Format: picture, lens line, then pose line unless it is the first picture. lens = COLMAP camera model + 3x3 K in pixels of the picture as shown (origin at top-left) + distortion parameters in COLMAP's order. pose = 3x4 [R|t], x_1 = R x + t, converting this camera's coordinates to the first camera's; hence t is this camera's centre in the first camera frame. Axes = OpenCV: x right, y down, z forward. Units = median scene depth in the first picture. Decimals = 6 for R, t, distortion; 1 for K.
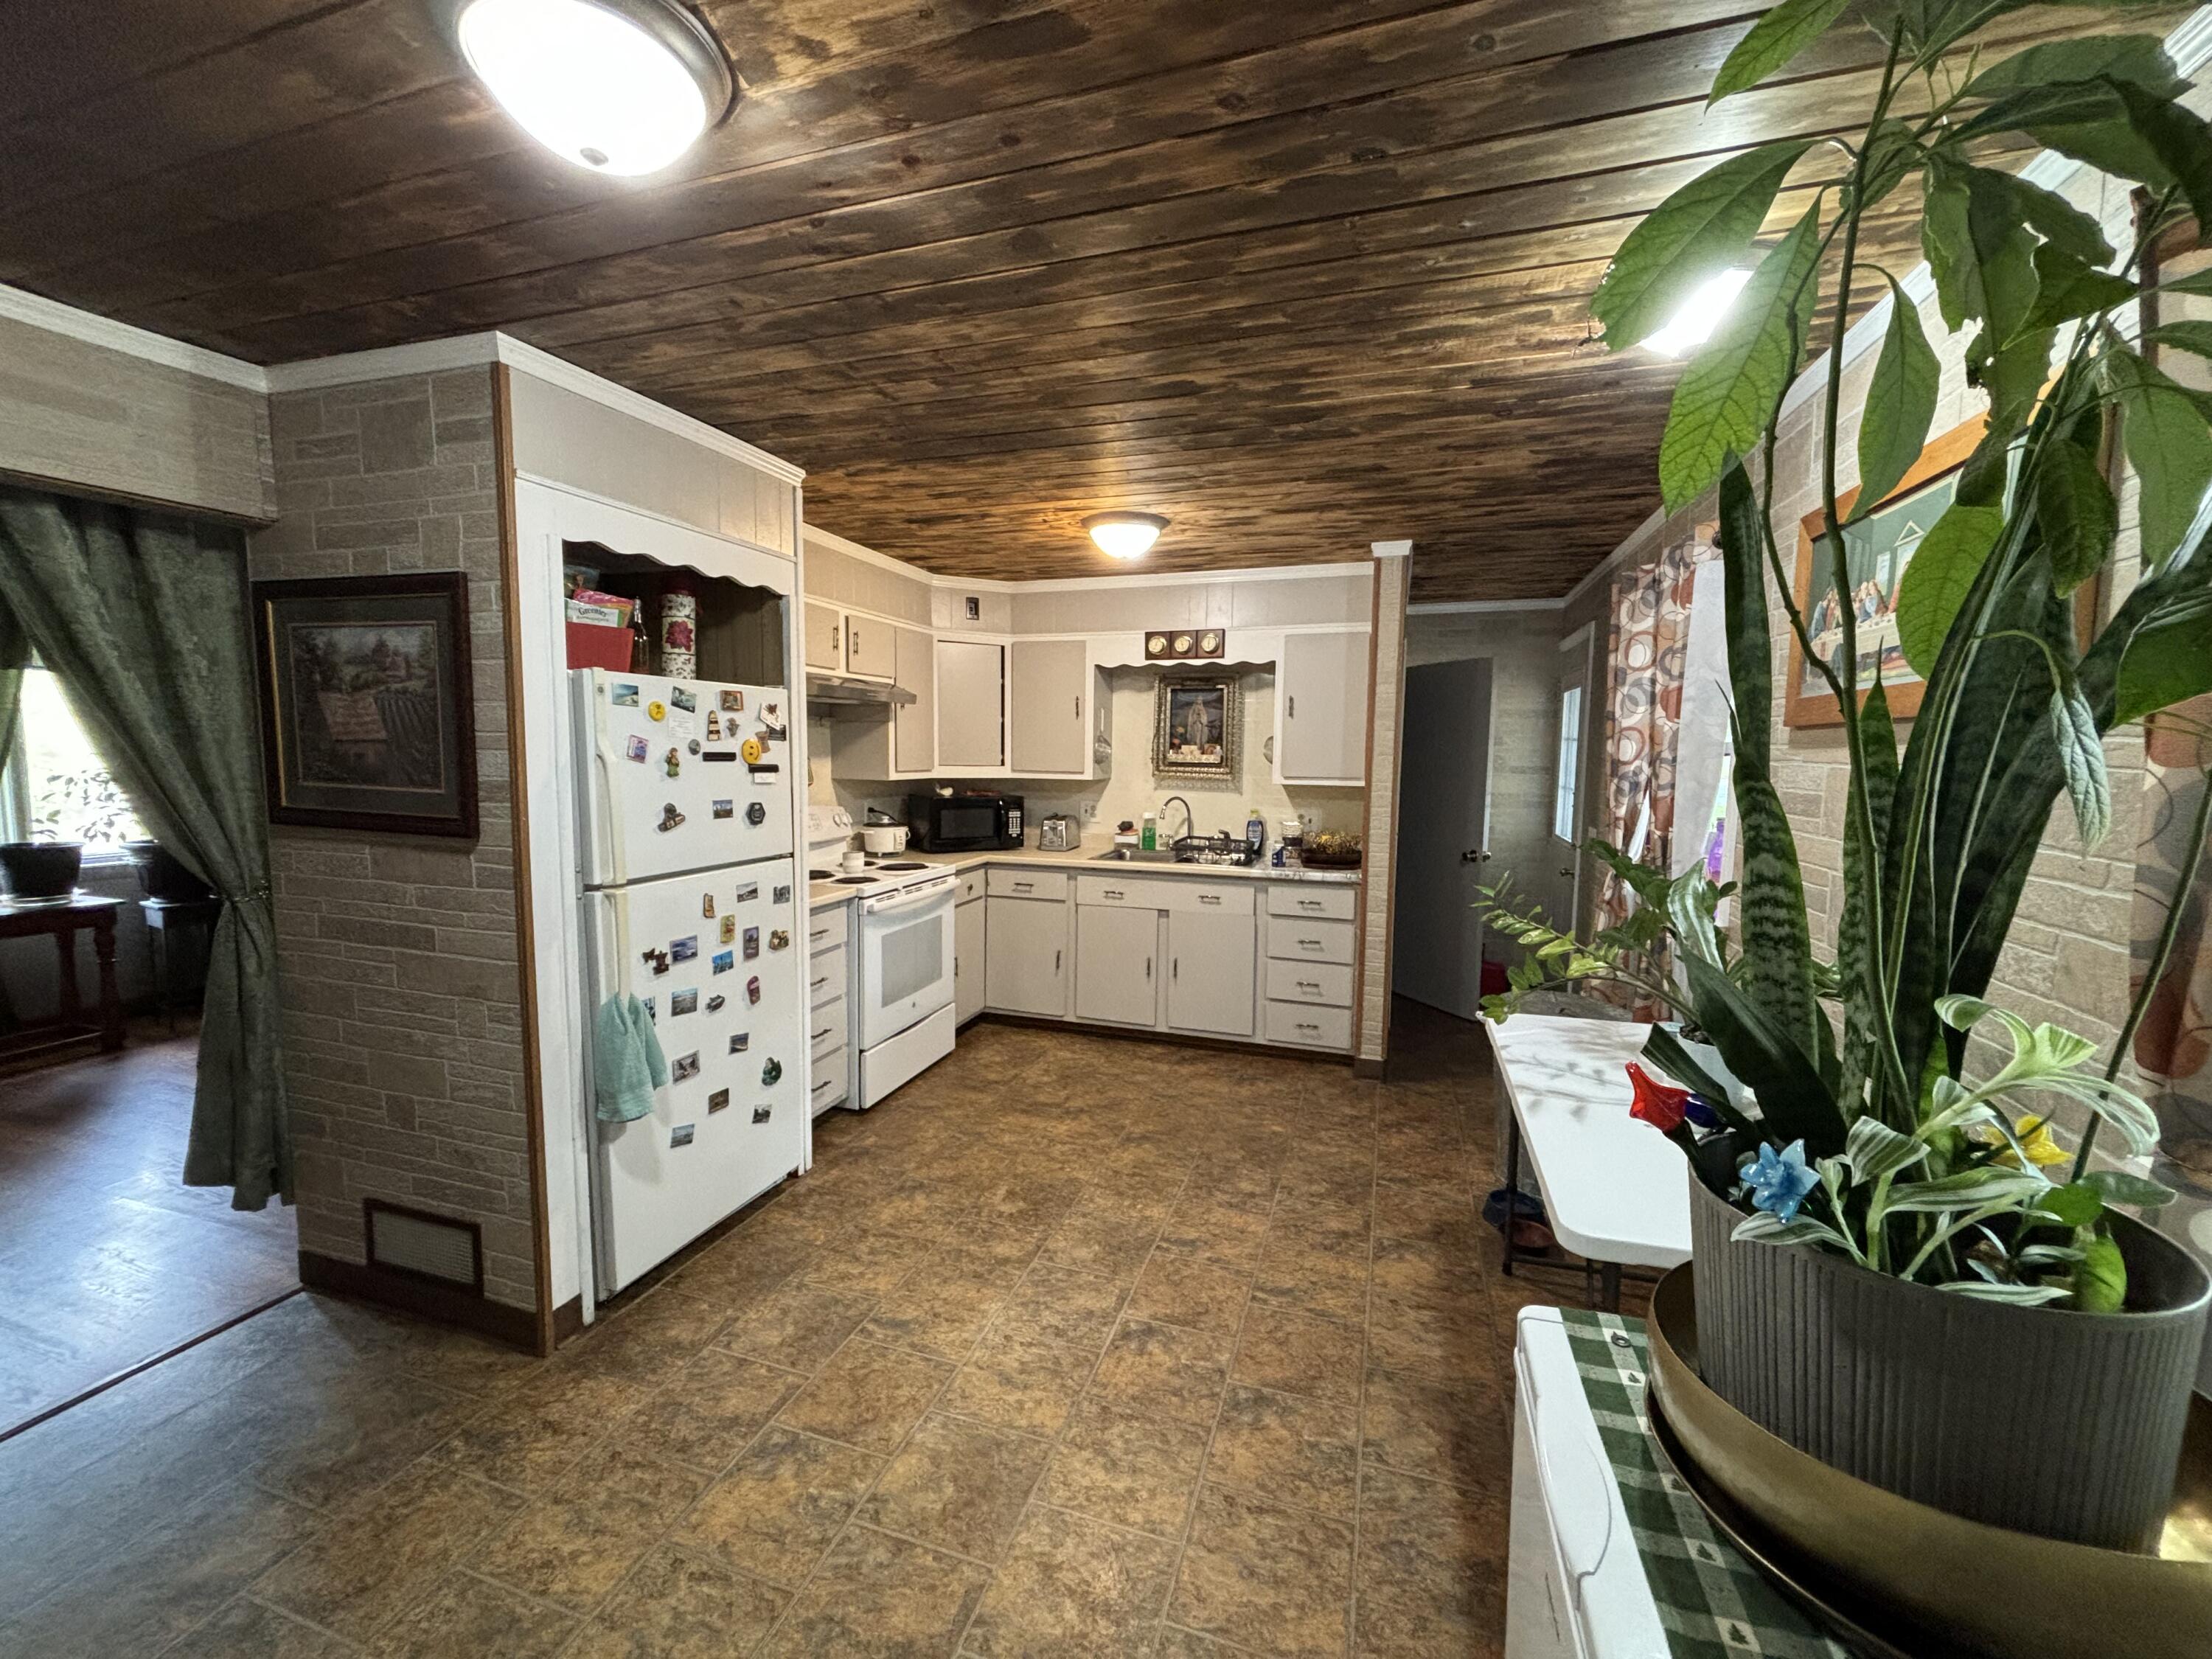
lens RADIAL K [[889.0, 0, 1096.0], [0, 889.0, 822.6], [0, 0, 1]] dist [0.017122, -0.002479]
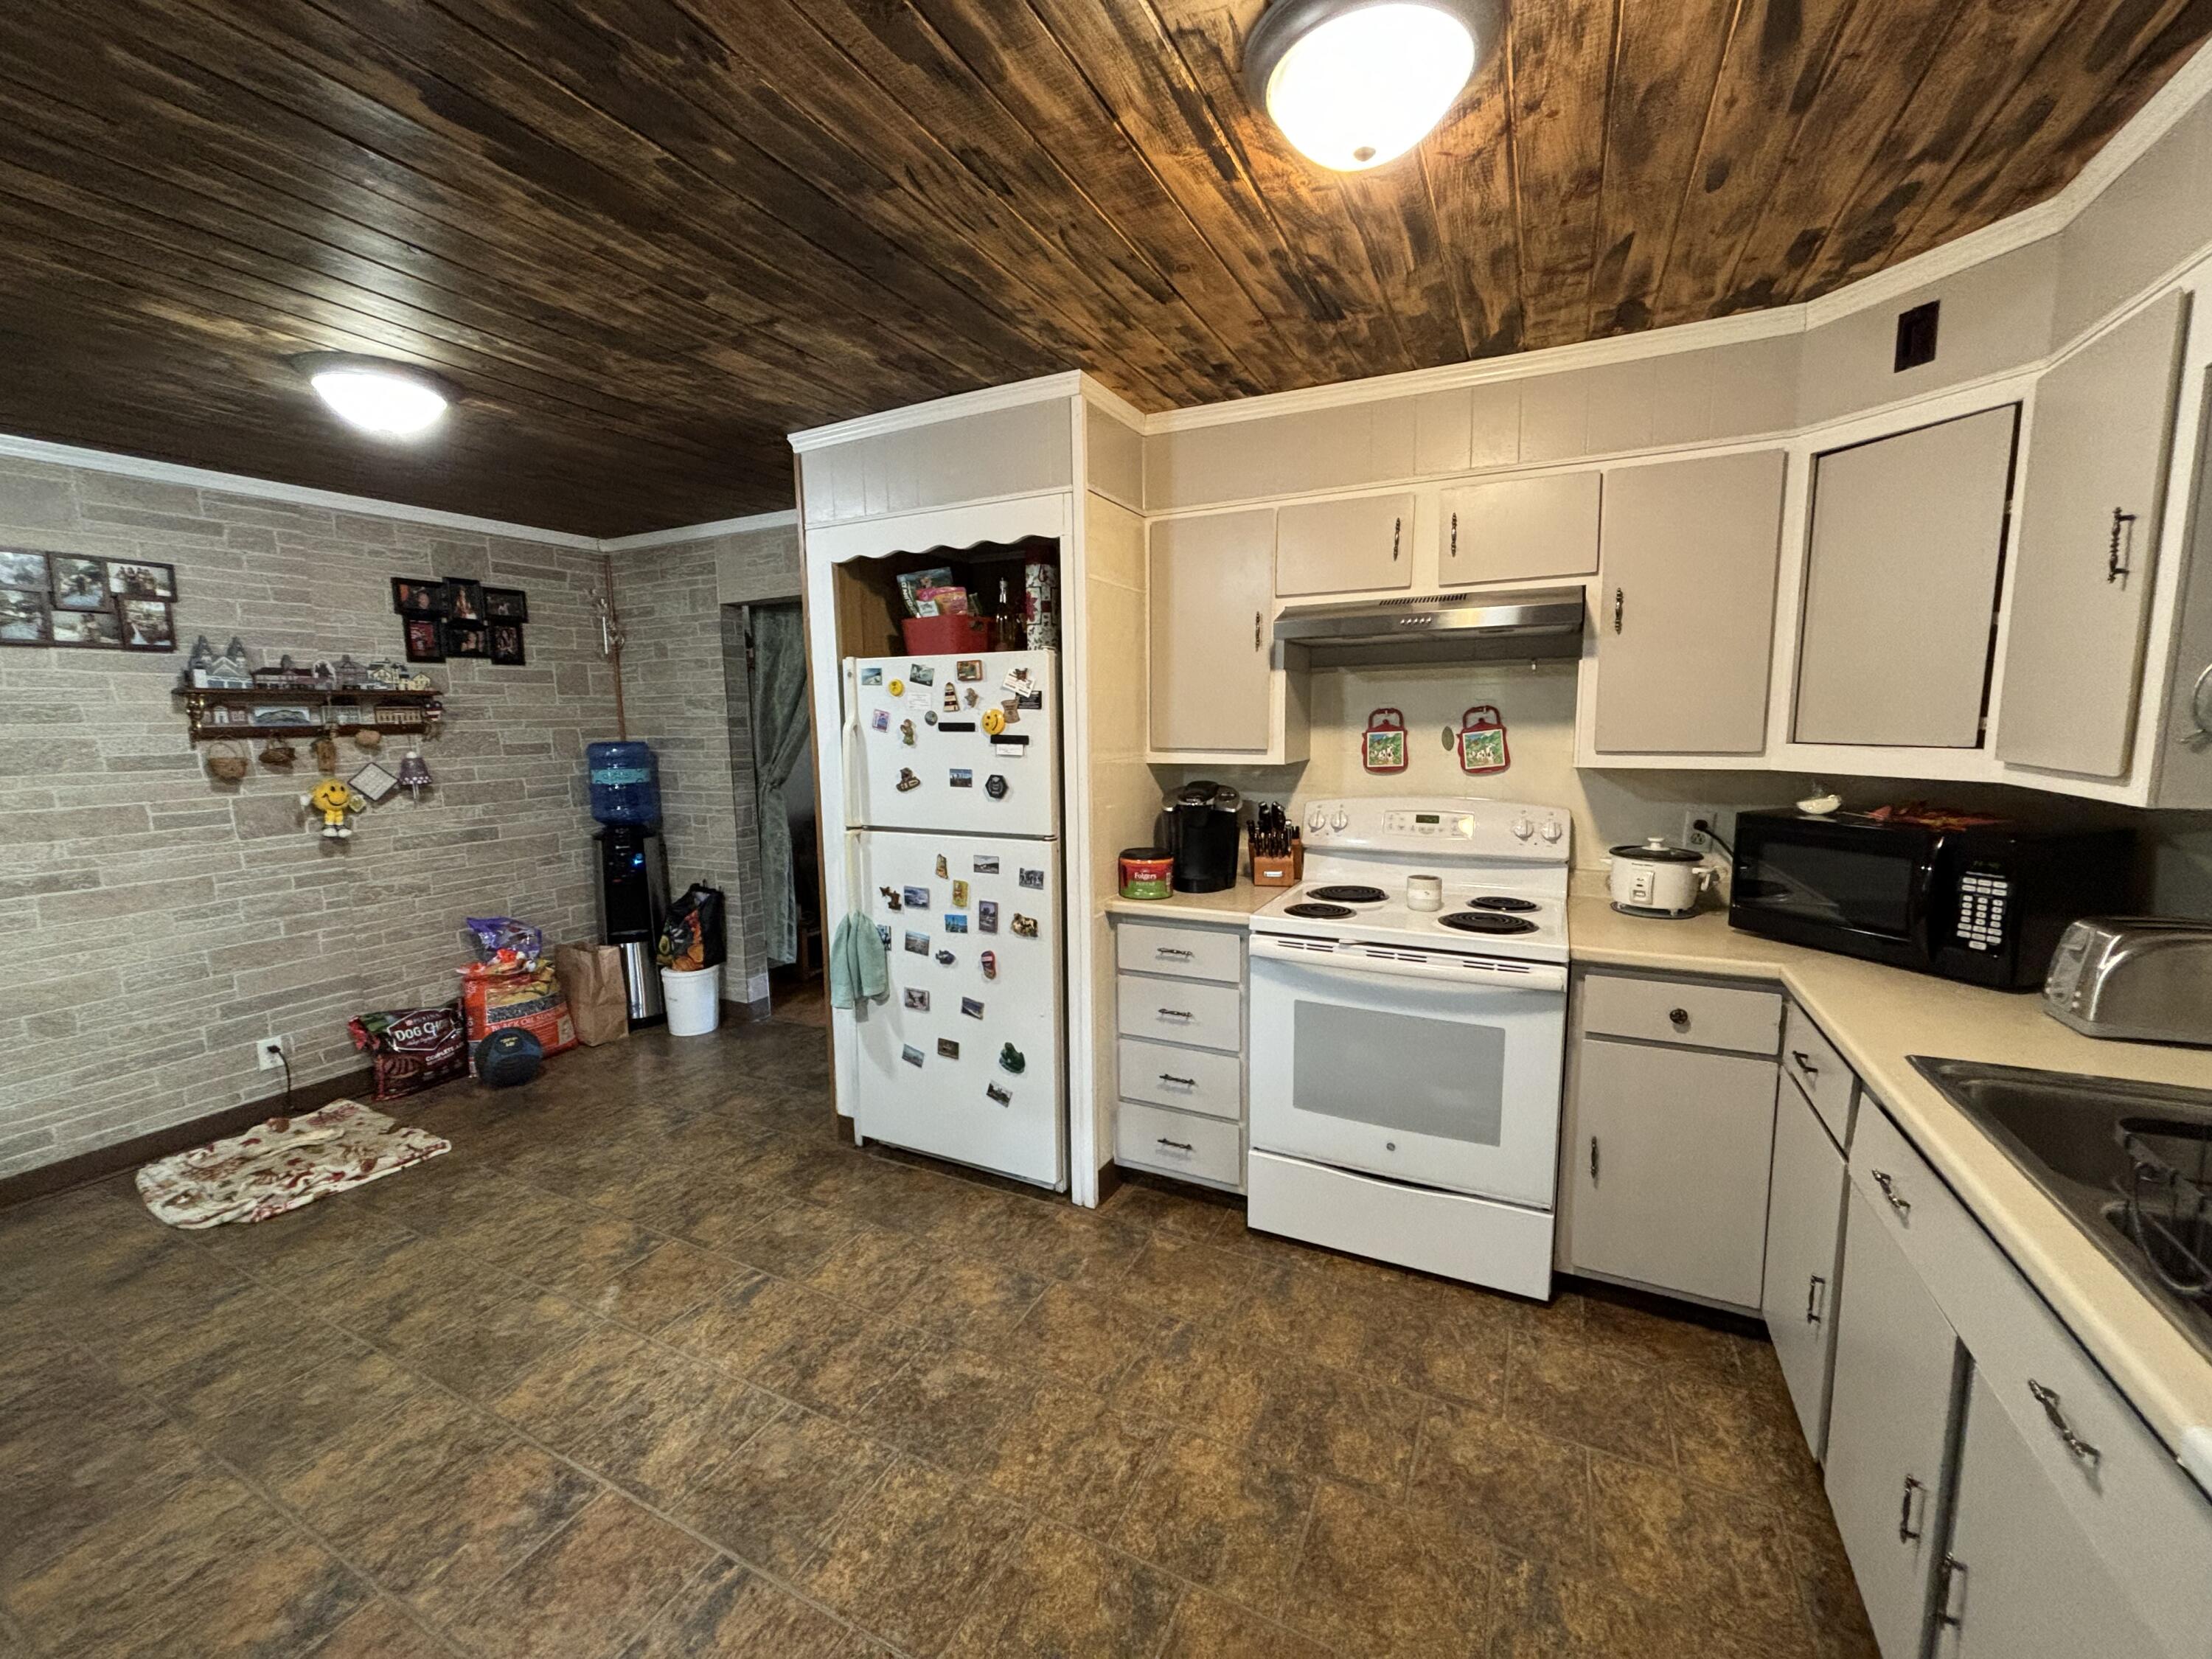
lens RADIAL K [[889.0, 0, 1089.6], [0, 889.0, 822.9], [0, 0, 1]] dist [0.017122, -0.002479]
pose [[-0.150039, 0.113778, -0.982111, 0.570999], [-0.068003, 0.989816, 0.125059, -0.101919], [0.986339, 0.085550, -0.140774, 1.294478]]
